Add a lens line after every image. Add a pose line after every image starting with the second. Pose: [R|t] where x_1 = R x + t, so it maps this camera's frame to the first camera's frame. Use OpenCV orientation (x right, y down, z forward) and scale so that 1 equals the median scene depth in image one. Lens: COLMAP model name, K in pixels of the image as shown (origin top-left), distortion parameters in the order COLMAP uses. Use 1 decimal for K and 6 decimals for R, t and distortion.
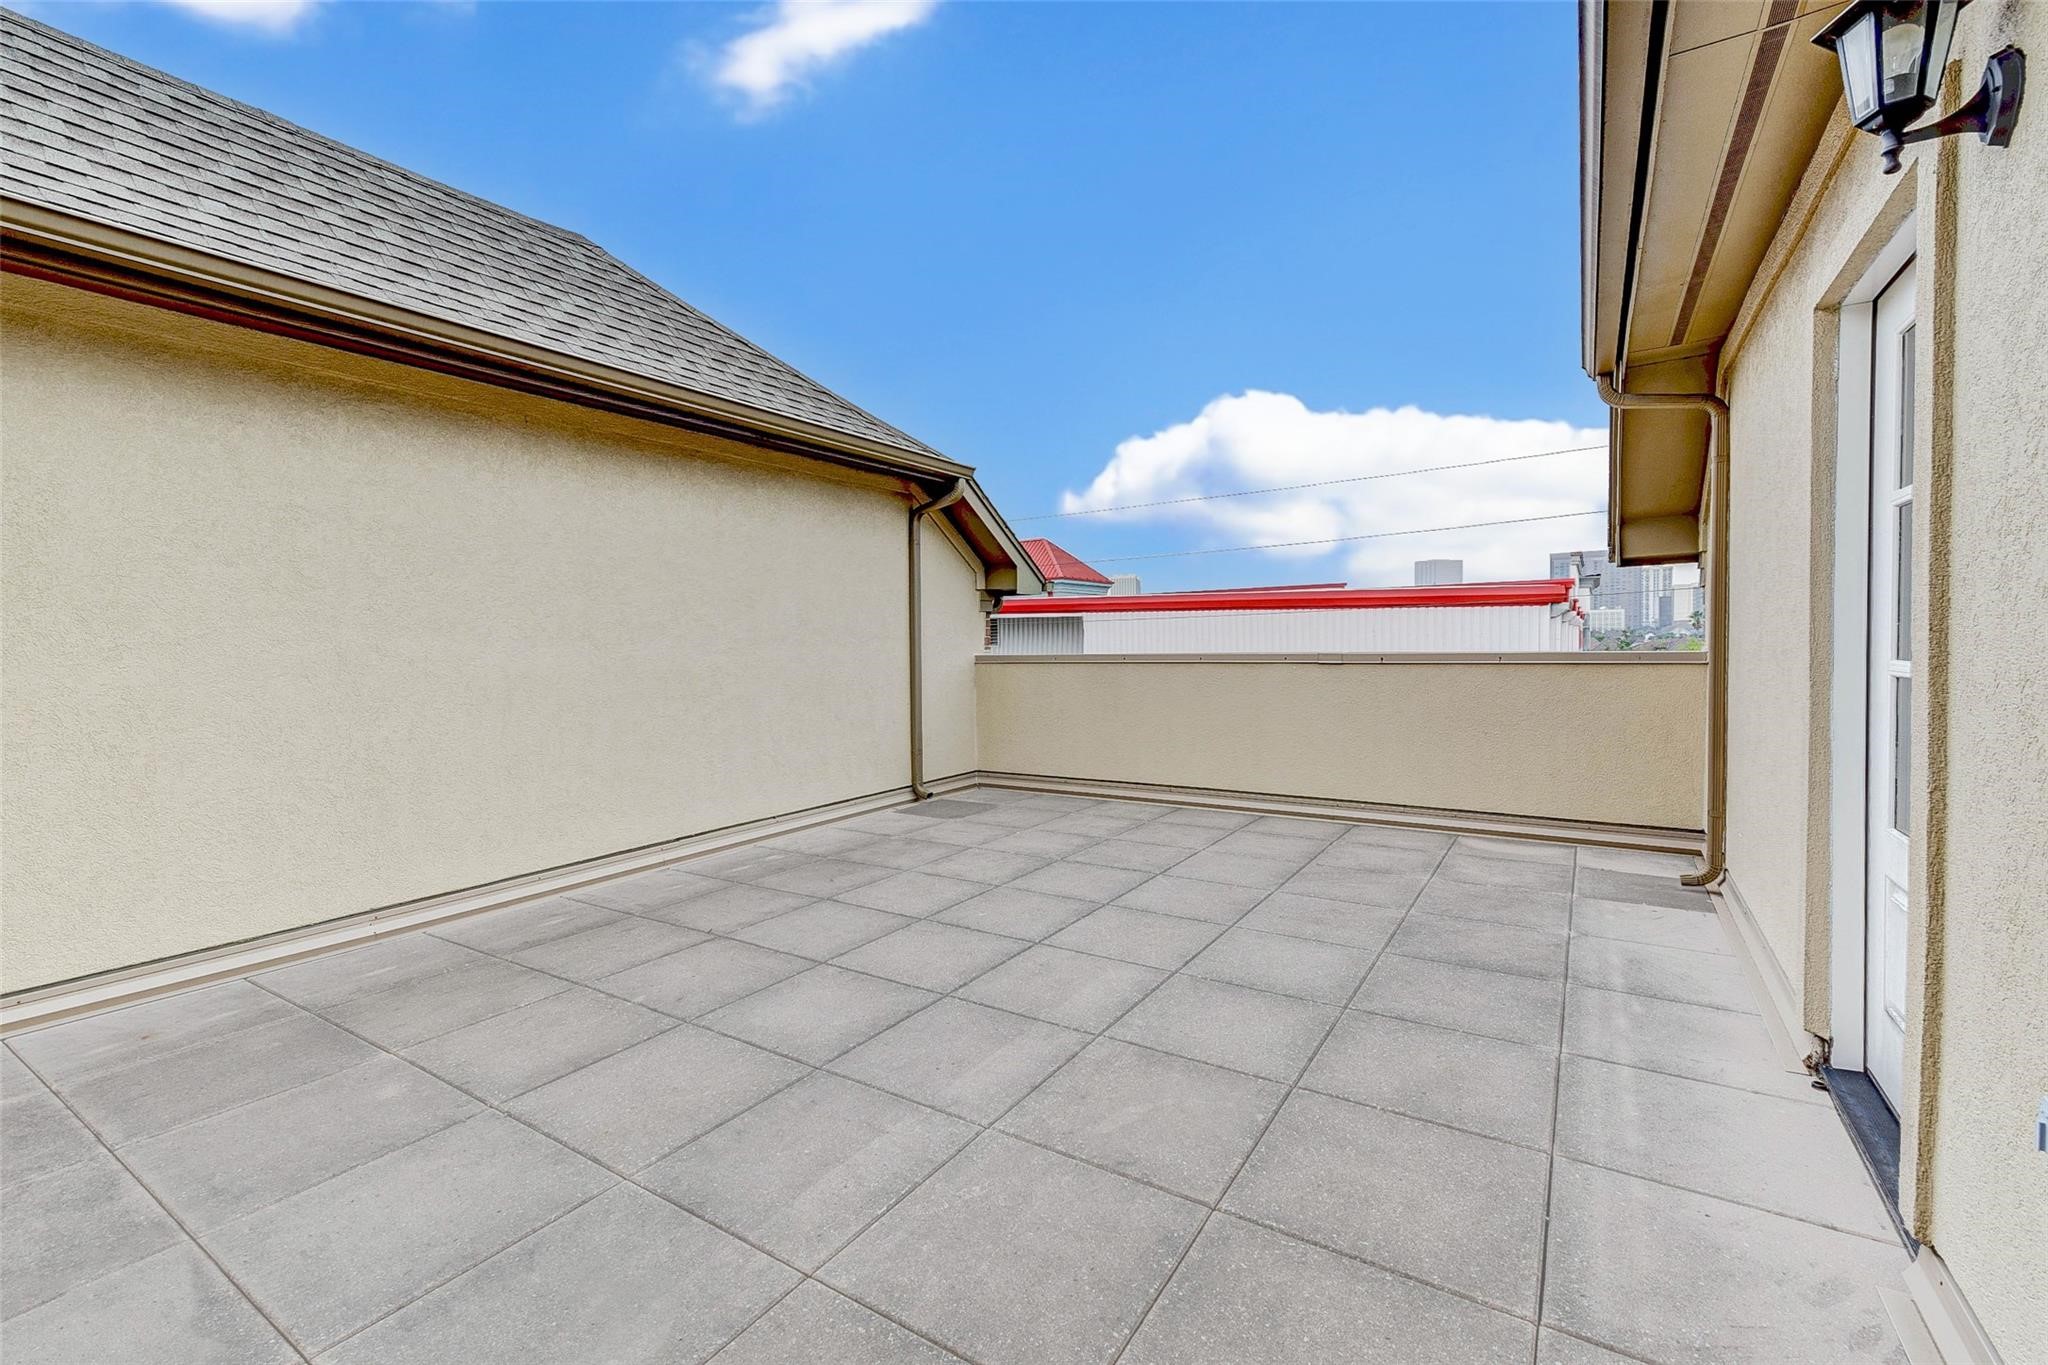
lens RADIAL K [[876.6, 0, 1027.6], [0, 876.6, 671.6], [0, 0, 1]] dist [0.031396, -0.011069]
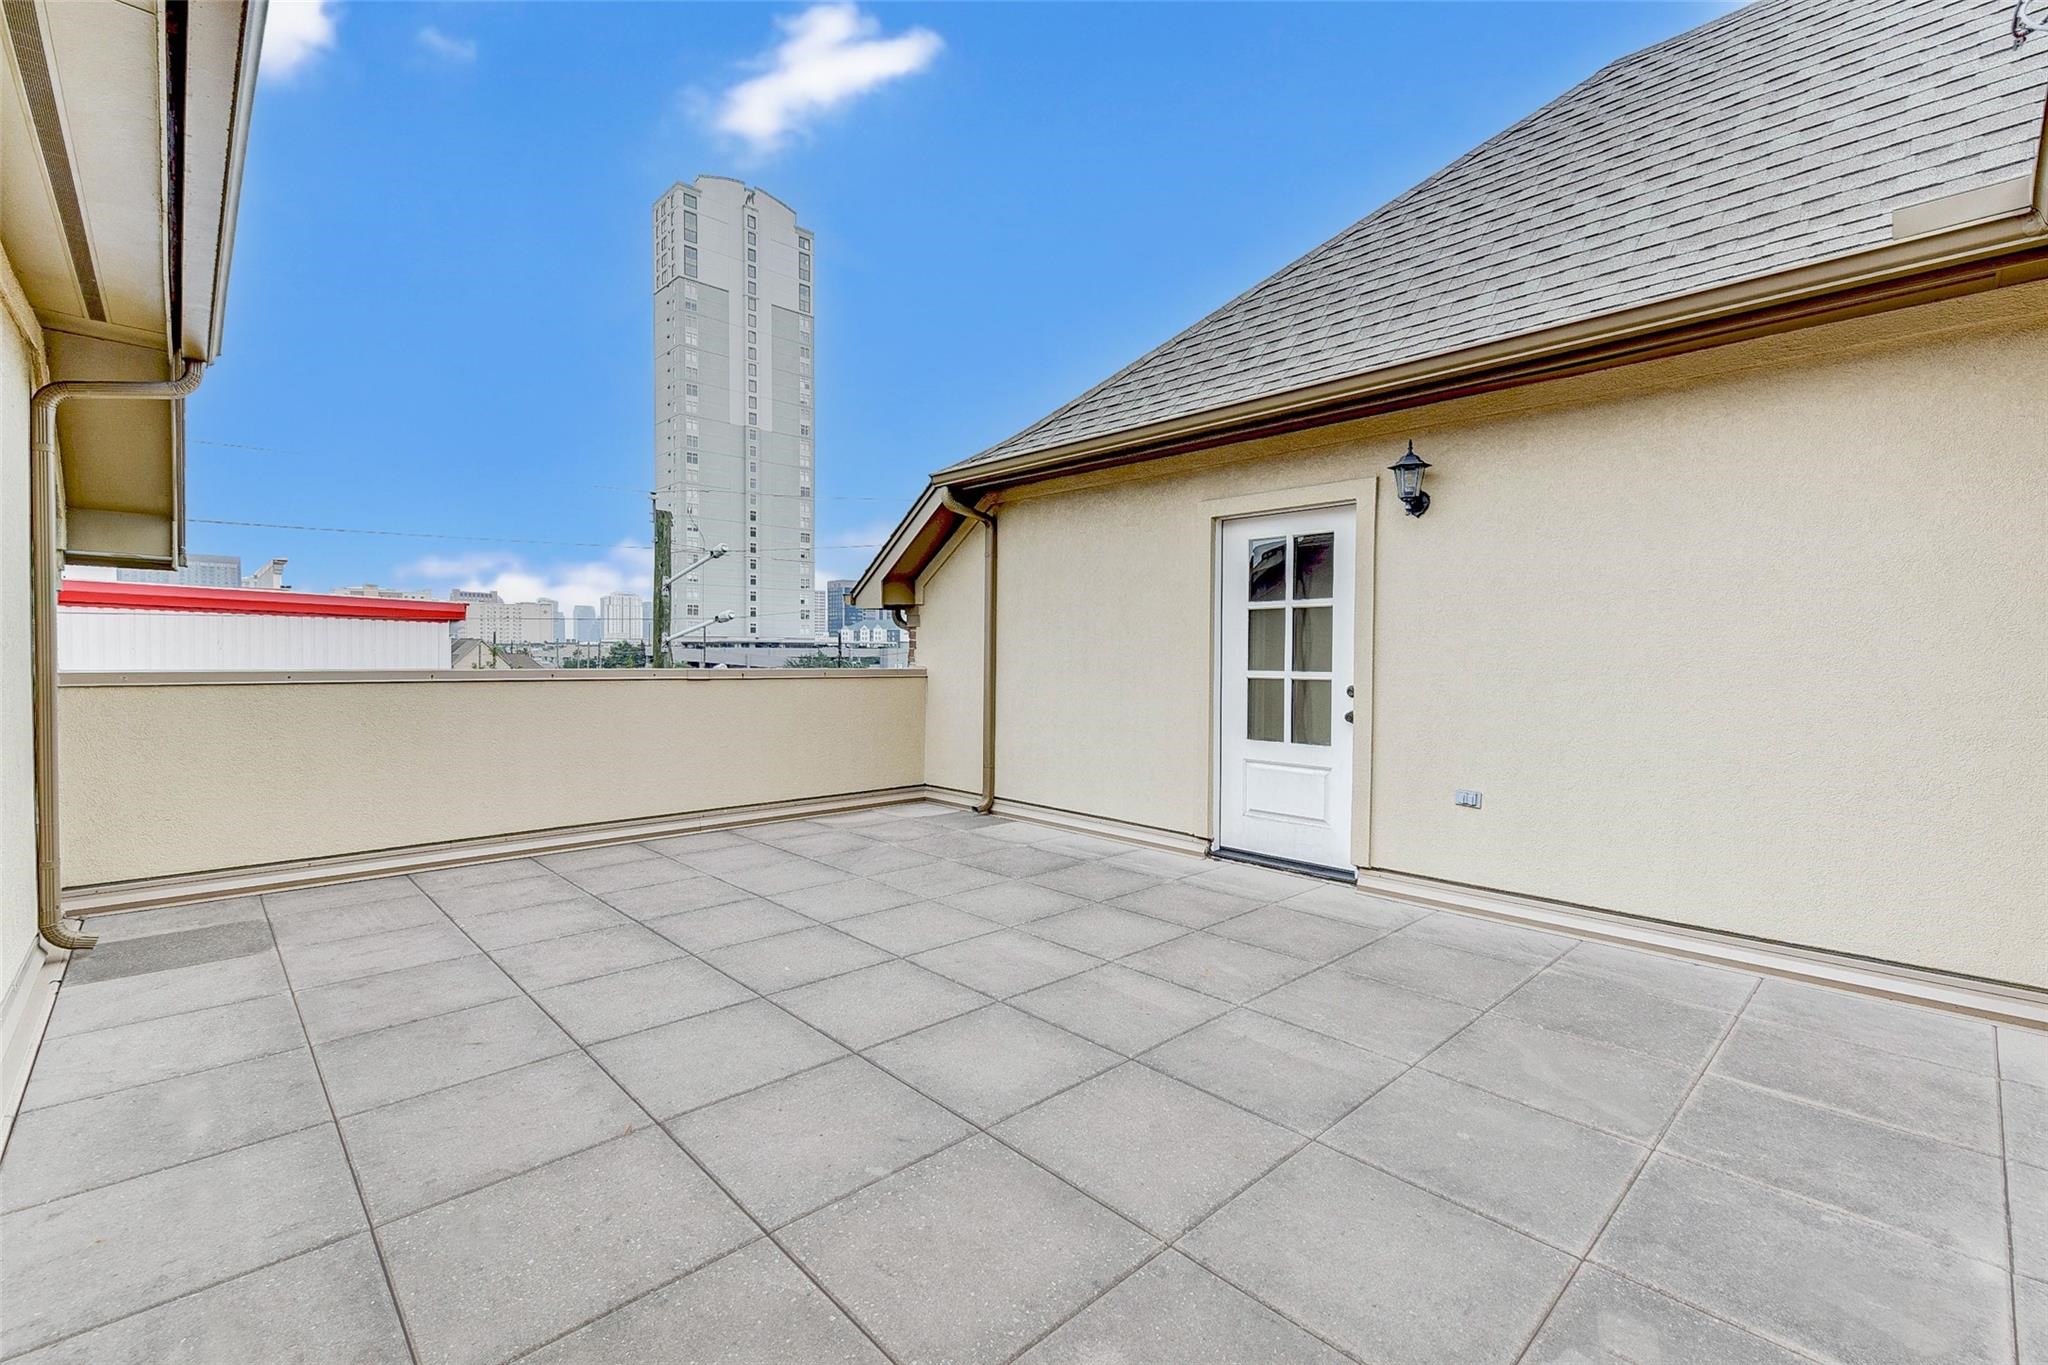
lens RADIAL K [[876.6, 0, 1027.6], [0, 876.6, 671.6], [0, 0, 1]] dist [0.031396, -0.011069]
pose [[0.232094, 0.001343, 0.972692, -1.119386], [0.020113, 0.999779, -0.006179, -0.008331], [-0.972485, 0.020998, 0.232016, 0.750511]]
